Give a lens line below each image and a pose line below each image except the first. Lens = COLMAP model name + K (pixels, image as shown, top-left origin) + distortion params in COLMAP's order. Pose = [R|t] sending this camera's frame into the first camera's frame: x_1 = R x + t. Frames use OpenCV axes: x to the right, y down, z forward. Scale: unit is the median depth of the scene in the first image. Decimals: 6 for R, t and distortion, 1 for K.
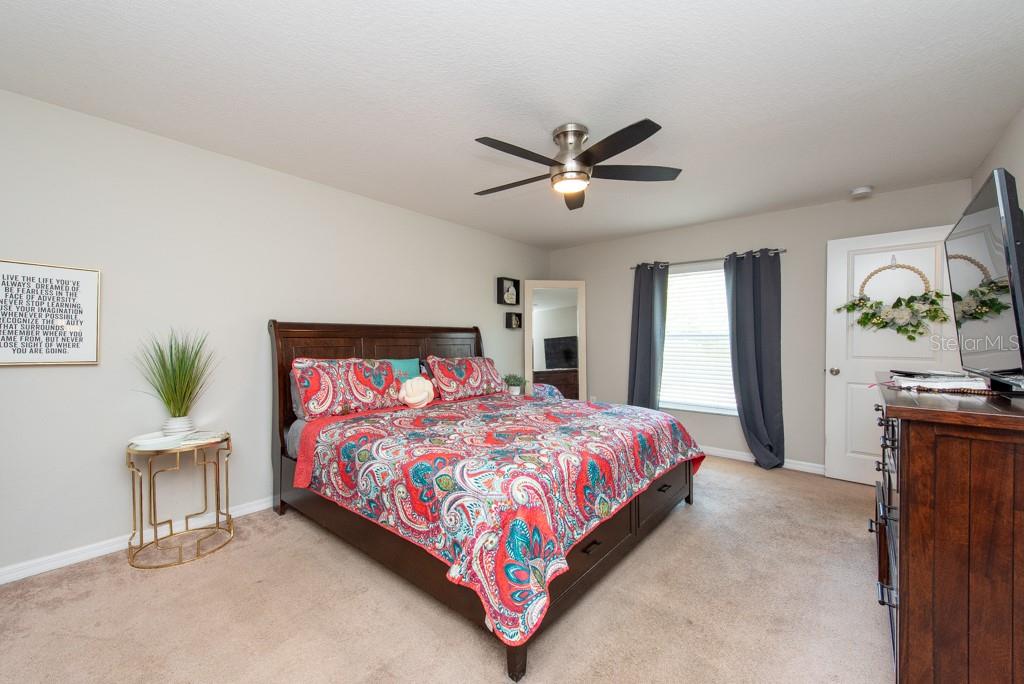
lens RADIAL K [[406.5, 0, 510.9], [0, 406.5, 345.1], [0, 0, 1]] dist [0.015703, -0.004470]
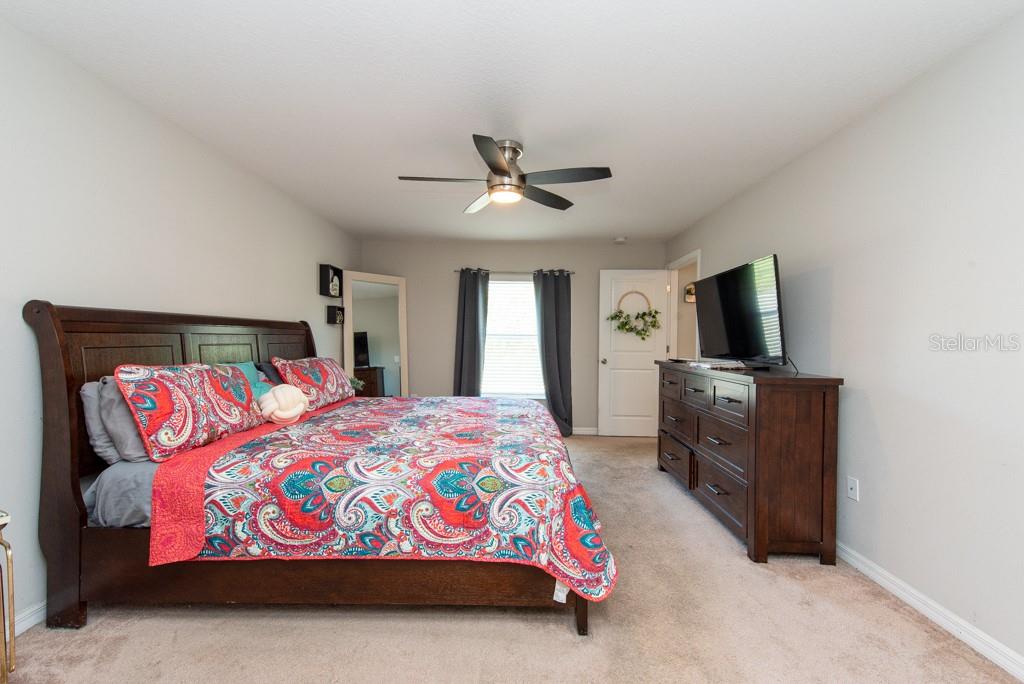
lens RADIAL K [[406.5, 0, 510.9], [0, 406.5, 345.1], [0, 0, 1]] dist [0.015703, -0.004470]
pose [[0.767360, -0.005068, 0.641196, -0.469555], [0.000079, 0.999970, 0.007809, -0.004242], [-0.641216, -0.005942, 0.767337, 0.133782]]
